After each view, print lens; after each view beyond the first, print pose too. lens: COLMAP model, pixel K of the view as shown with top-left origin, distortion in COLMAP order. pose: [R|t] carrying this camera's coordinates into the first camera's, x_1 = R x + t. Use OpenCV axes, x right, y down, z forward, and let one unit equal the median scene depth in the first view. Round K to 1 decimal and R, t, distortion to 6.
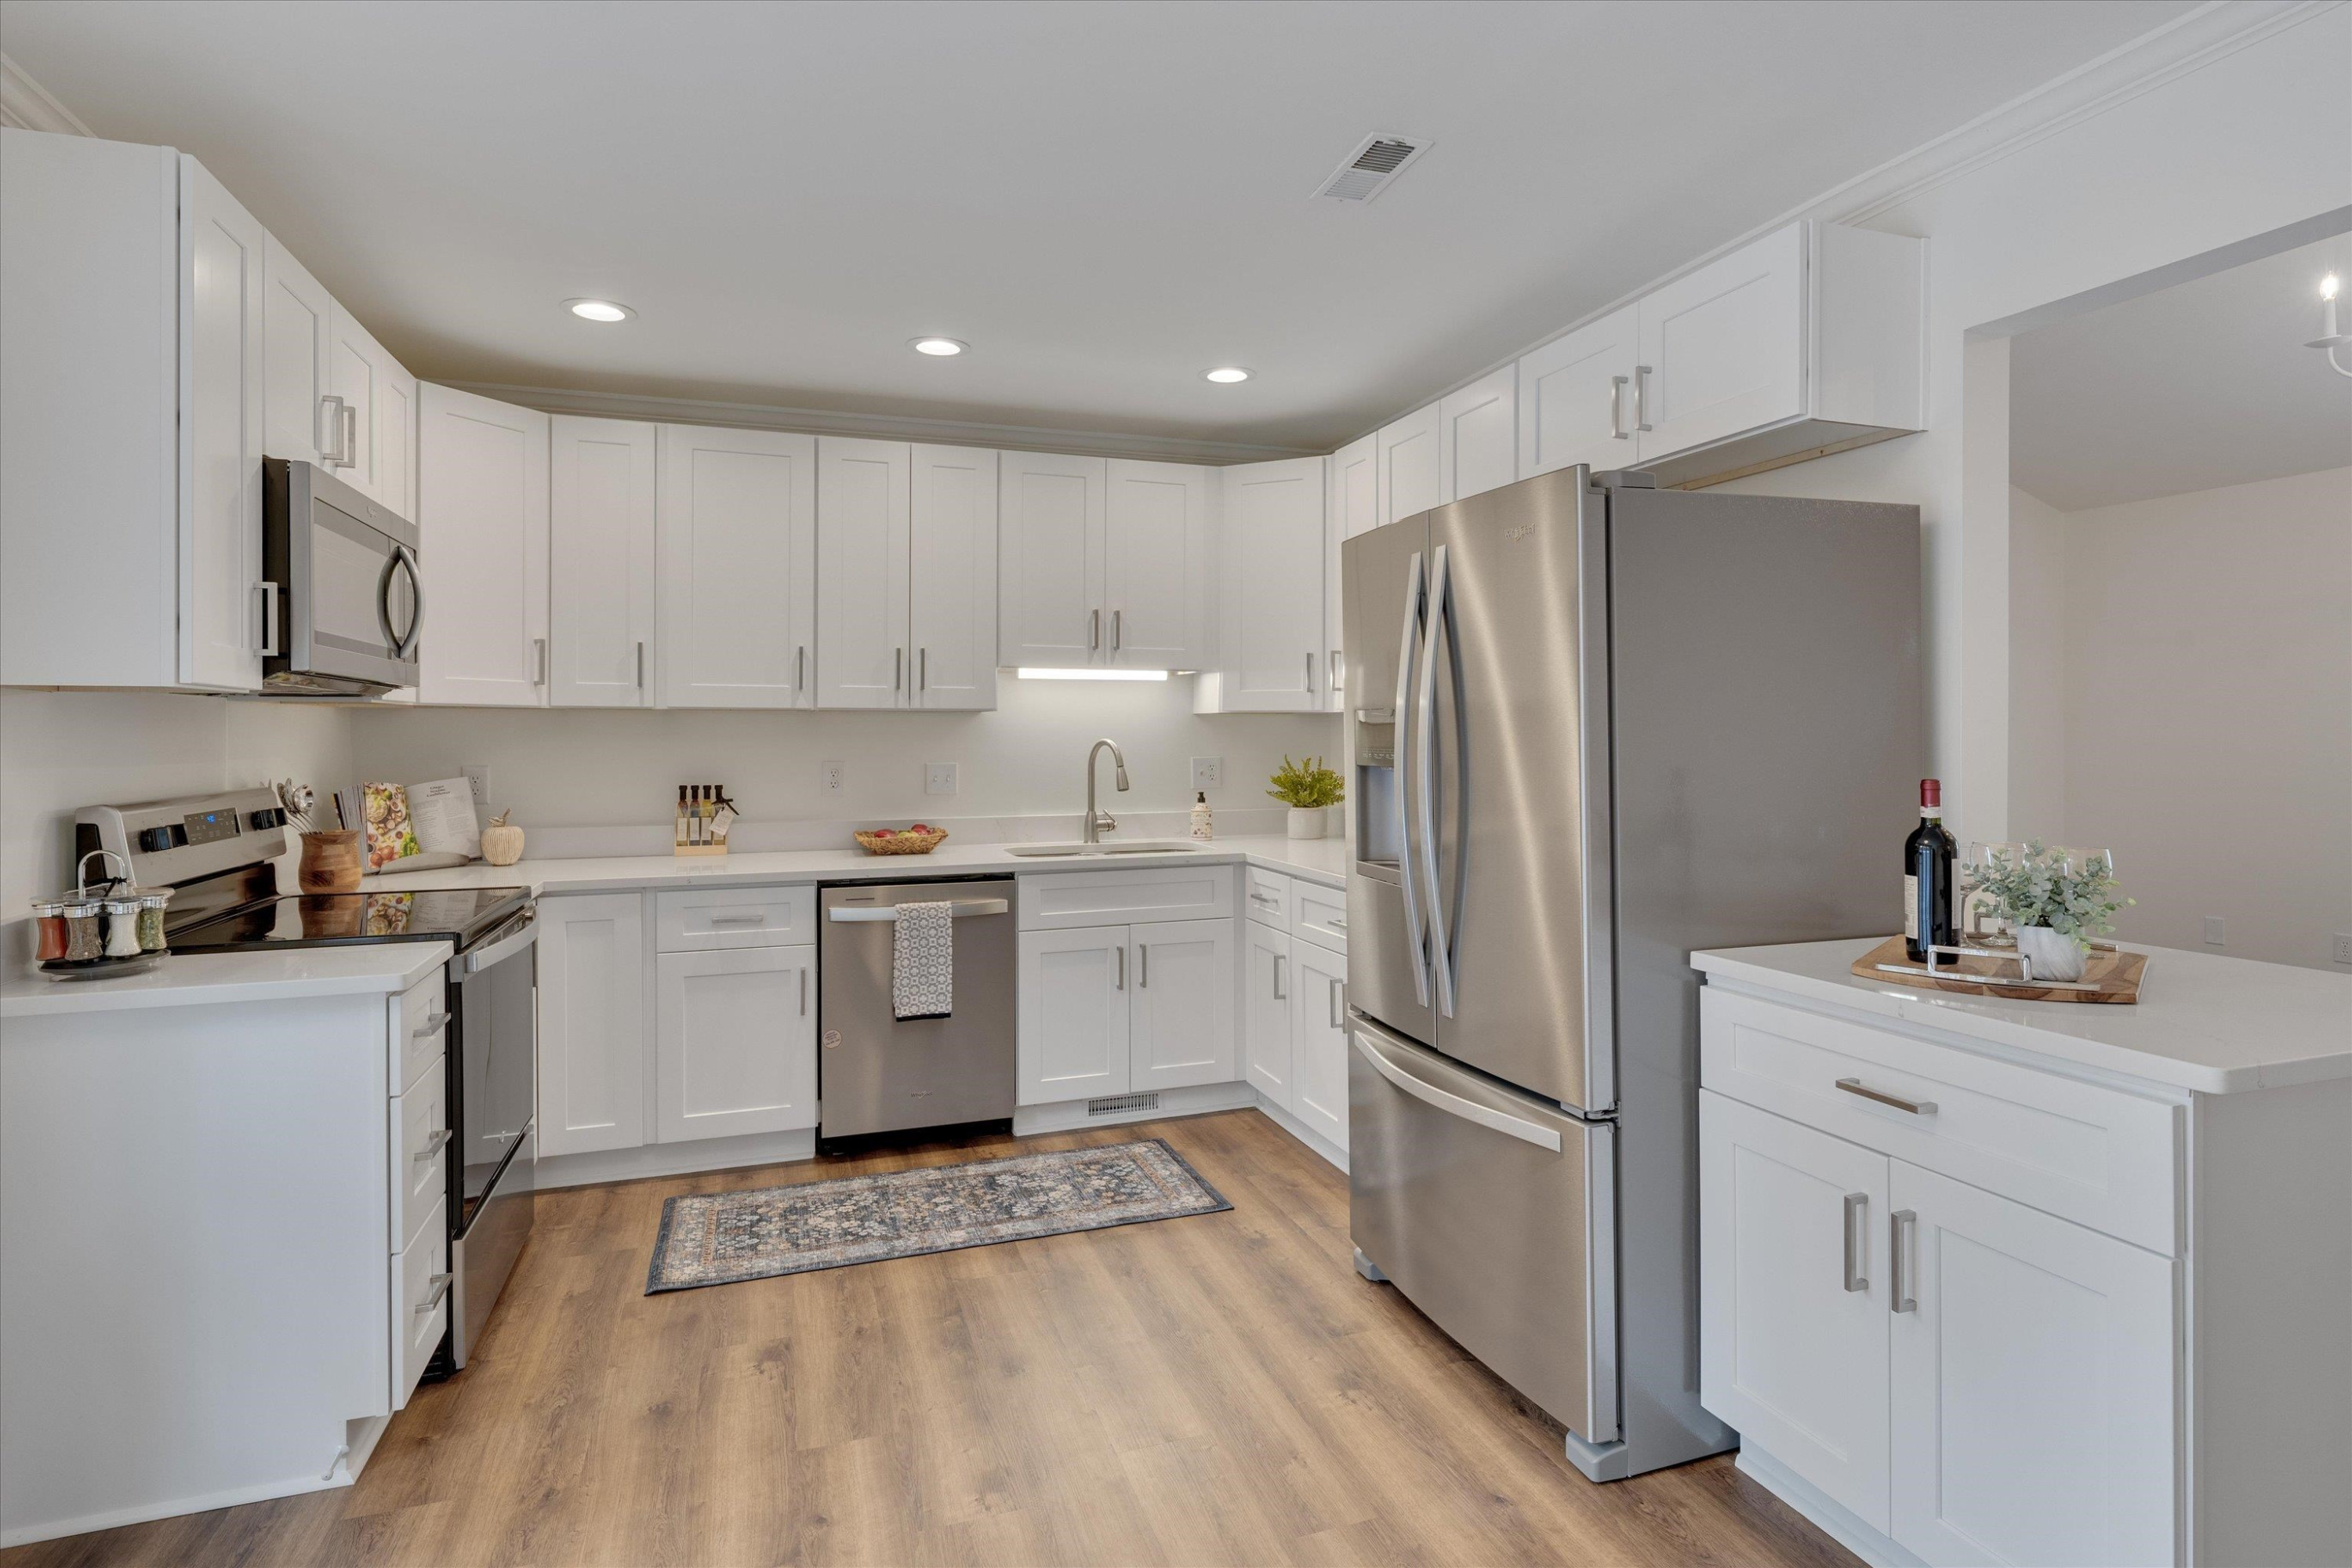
lens RADIAL K [[1189.6, 0, 1178.8], [0, 1189.6, 737.1], [0, 0, 1]] dist [0.001078, -0.000854]
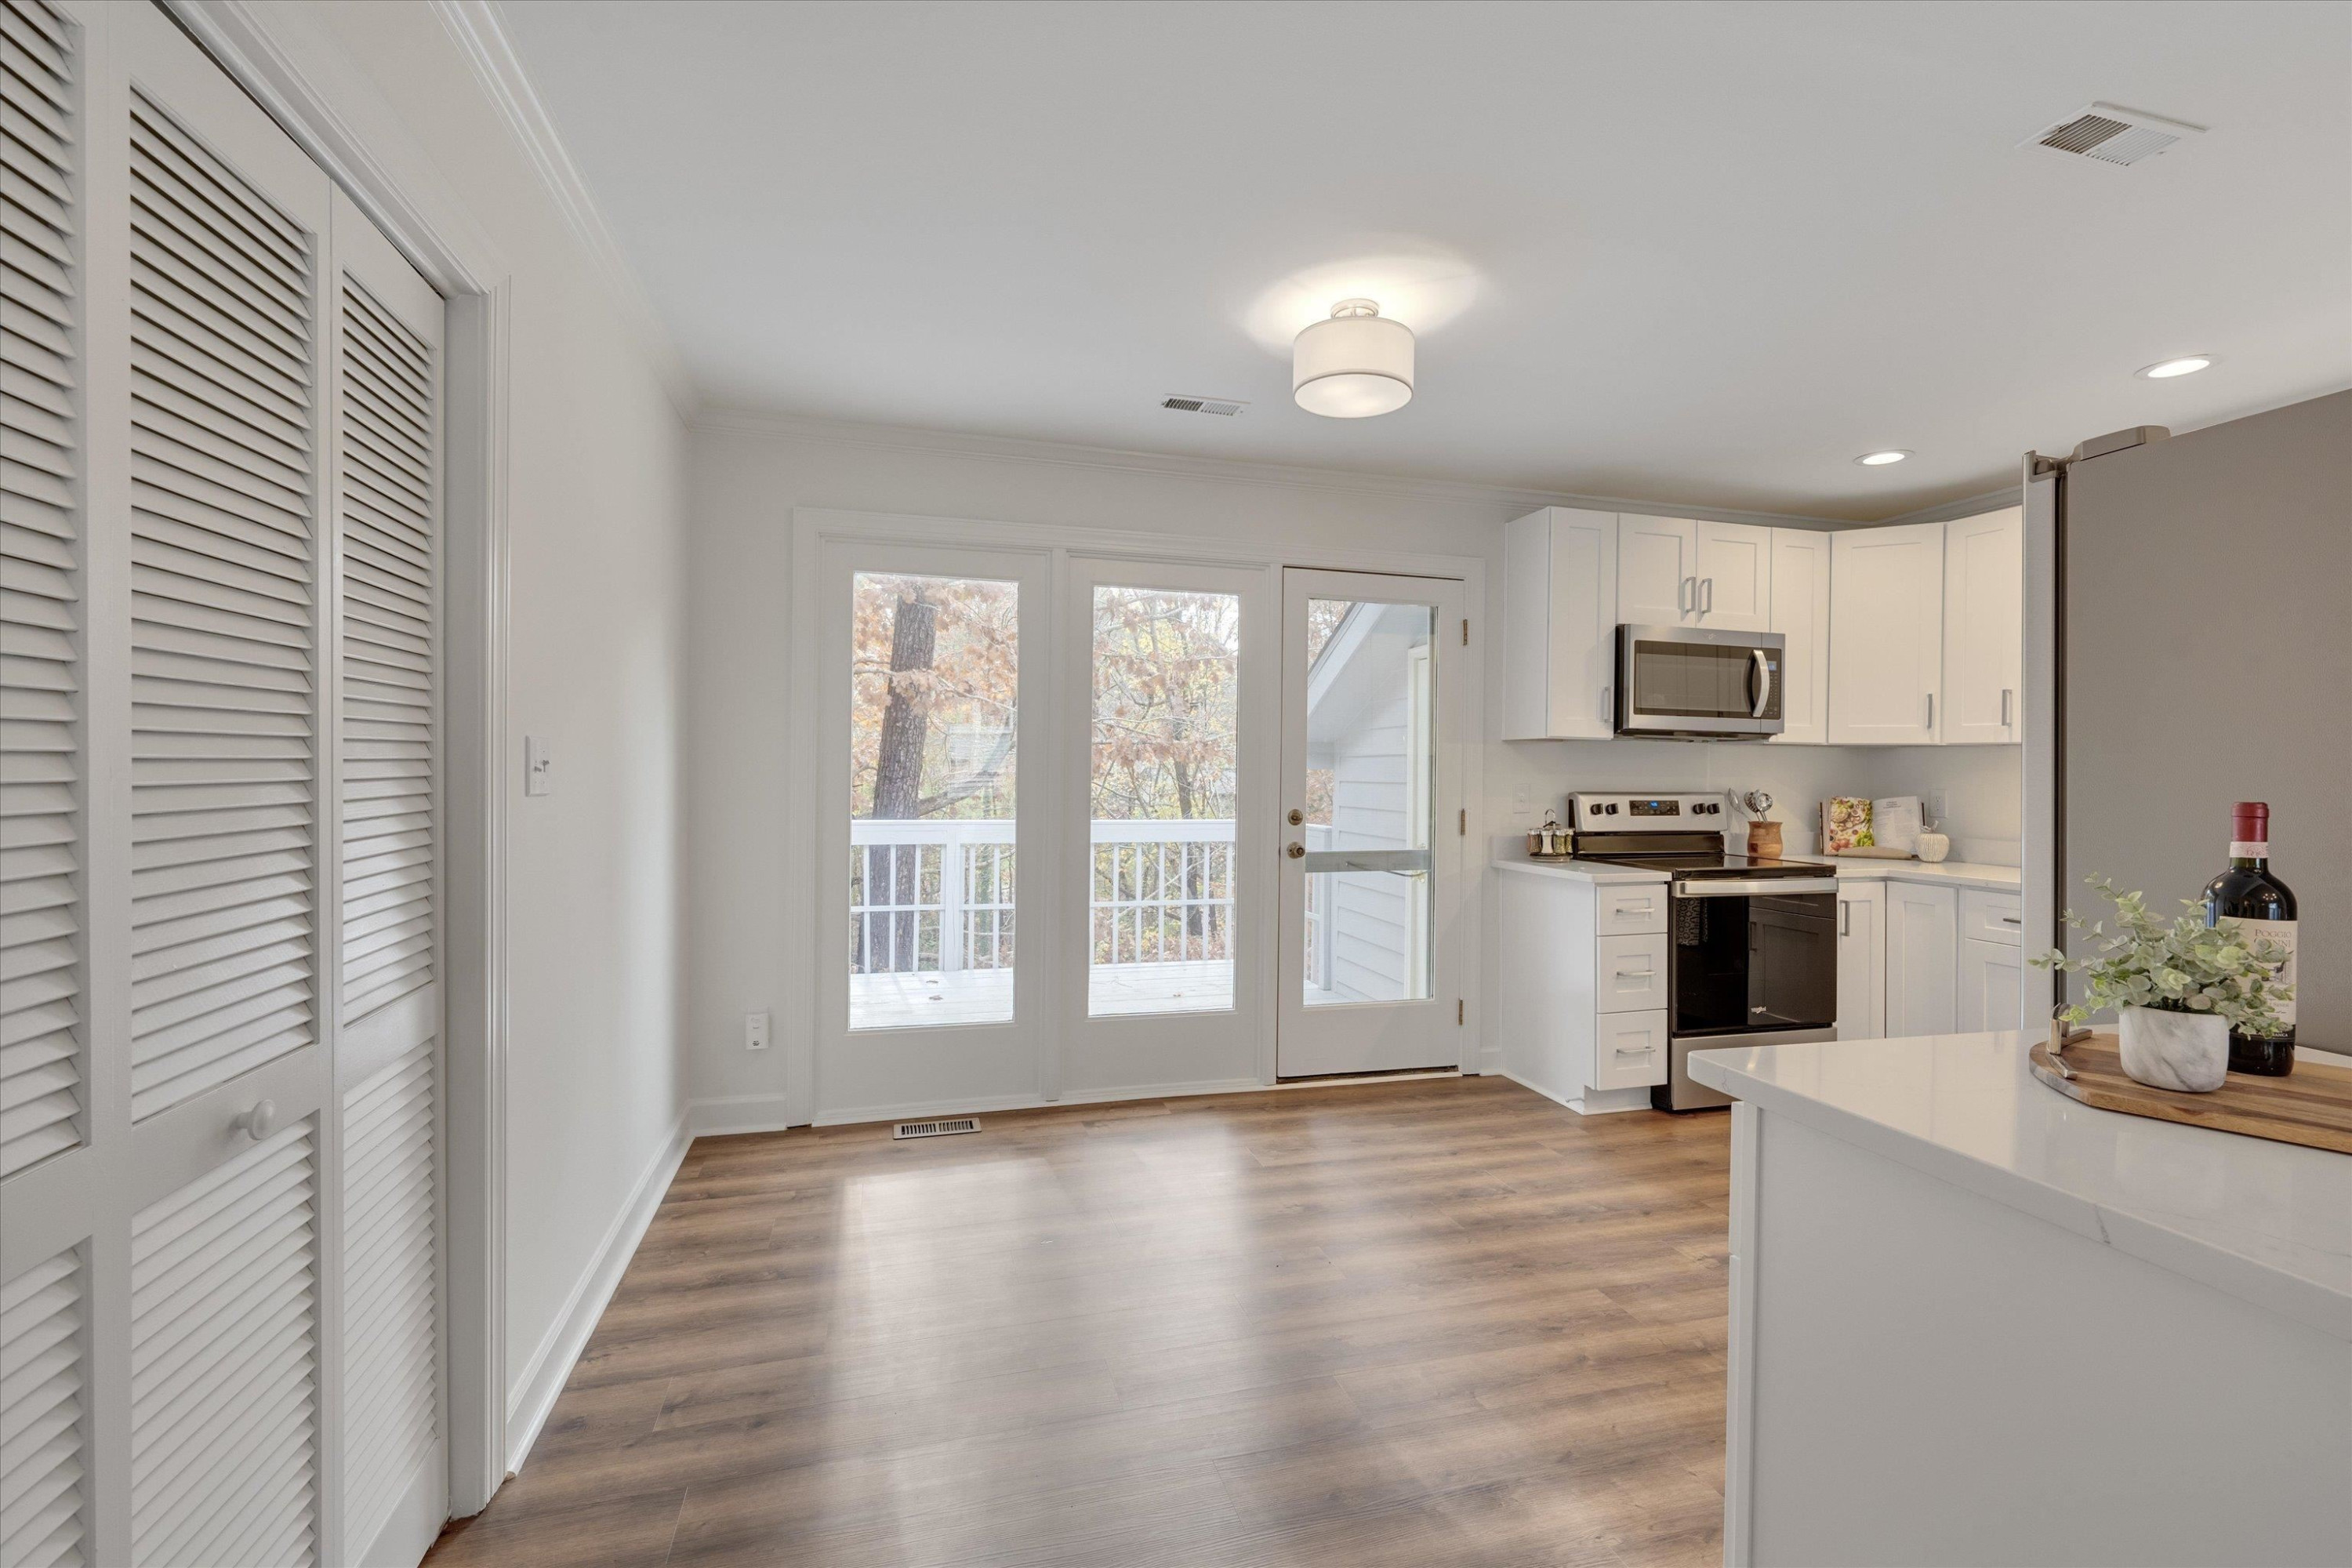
lens RADIAL K [[1020.9, 0, 1197.3], [0, 1020.9, 773.5], [0, 0, 1]] dist [-0.001266, -0.001783]
pose [[-0.041114, 0.005542, -0.999139, 0.665250], [-0.015401, 0.999862, 0.006180, 0.013328], [0.999036, 0.015642, -0.041023, 0.223475]]
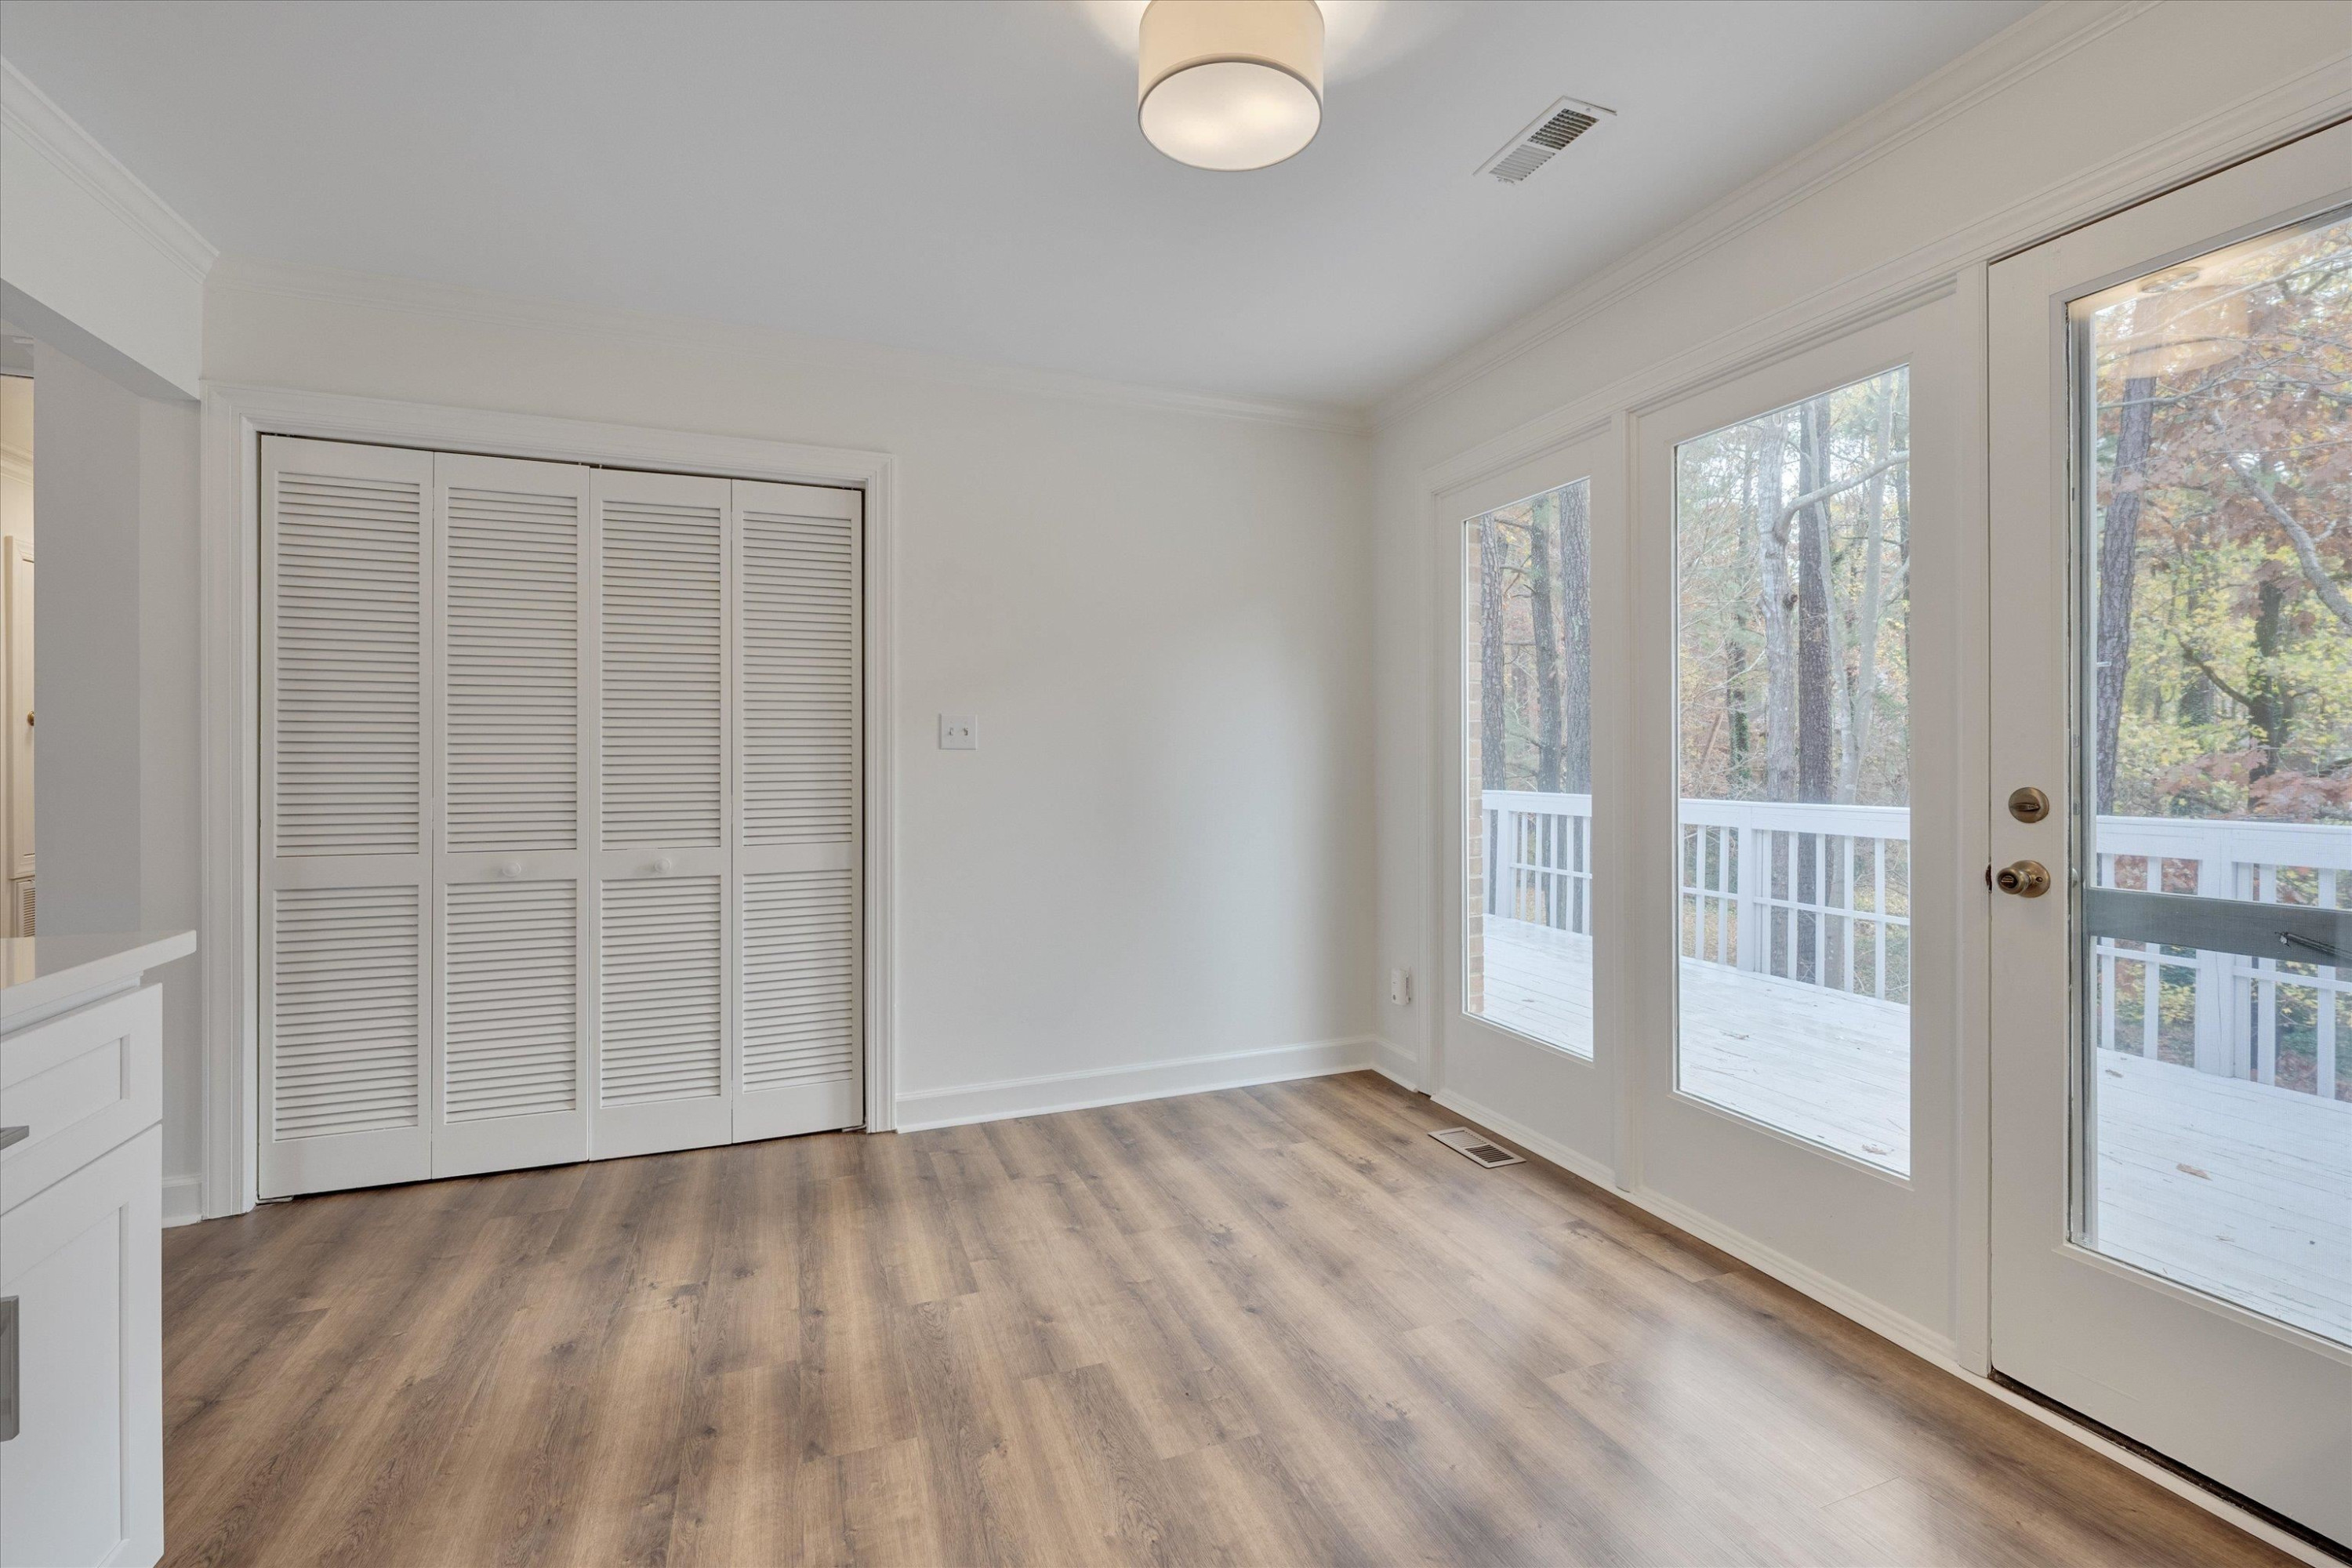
lens RADIAL K [[1020.9, 0, 1179.7], [0, 1020.9, 761.4], [0, 0, 1]] dist [-0.001266, -0.001783]
pose [[-0.999000, 0.006140, -0.044276, -0.027882], [0.005900, 0.999967, 0.005554, 0.040913], [0.044309, 0.005287, -0.999004, 0.768374]]
